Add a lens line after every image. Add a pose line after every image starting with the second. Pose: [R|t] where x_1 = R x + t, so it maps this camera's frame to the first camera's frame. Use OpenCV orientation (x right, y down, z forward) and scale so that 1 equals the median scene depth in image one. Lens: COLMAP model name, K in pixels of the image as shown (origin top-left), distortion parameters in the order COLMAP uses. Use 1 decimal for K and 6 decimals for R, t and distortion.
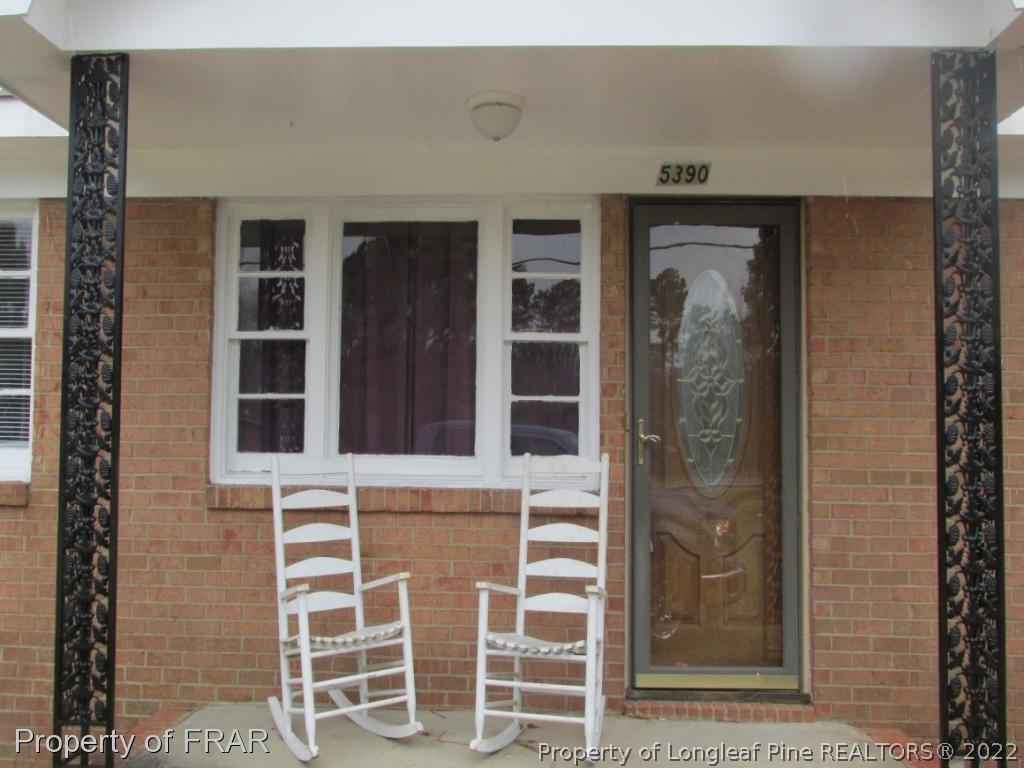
lens RADIAL K [[845.6, 0, 512.5], [0, 845.6, 418.1], [0, 0, 1]] dist [-0.002780, -0.001061]
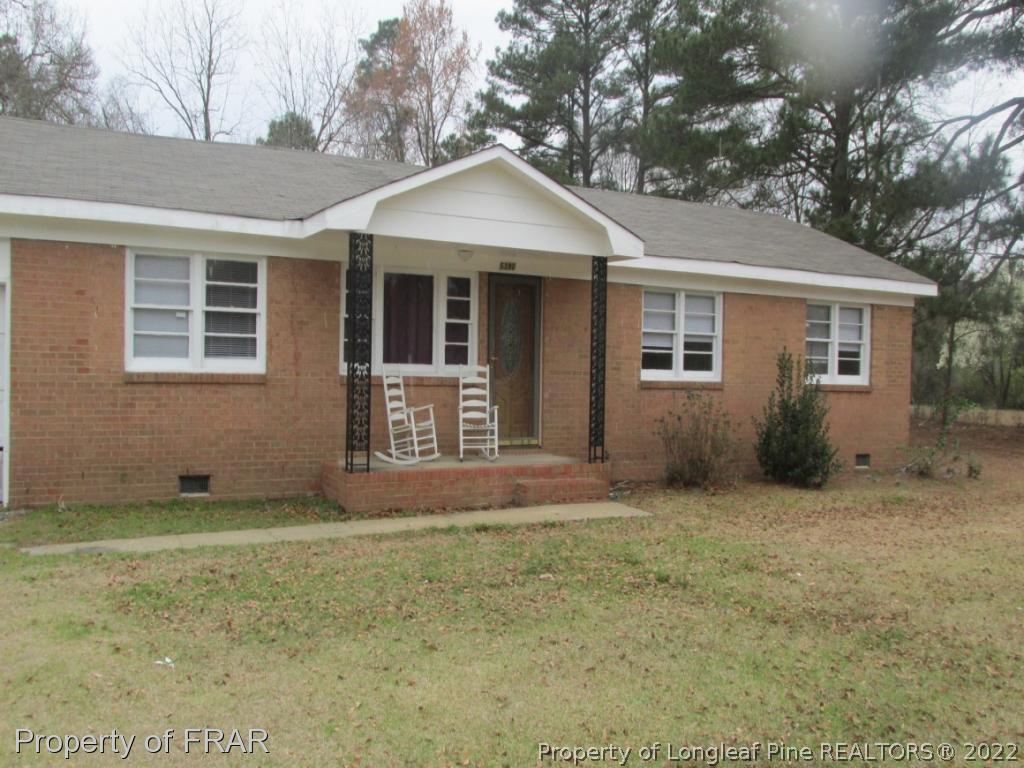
lens RADIAL K [[840.7, 0, 510.8], [0, 840.7, 358.8], [0, 0, 1]] dist [-0.008300, -0.004924]
pose [[0.873566, 0.012460, 0.486546, -1.170064], [-0.033951, 0.998797, 0.035379, -0.079595], [-0.485520, -0.047424, 0.872938, -1.500273]]
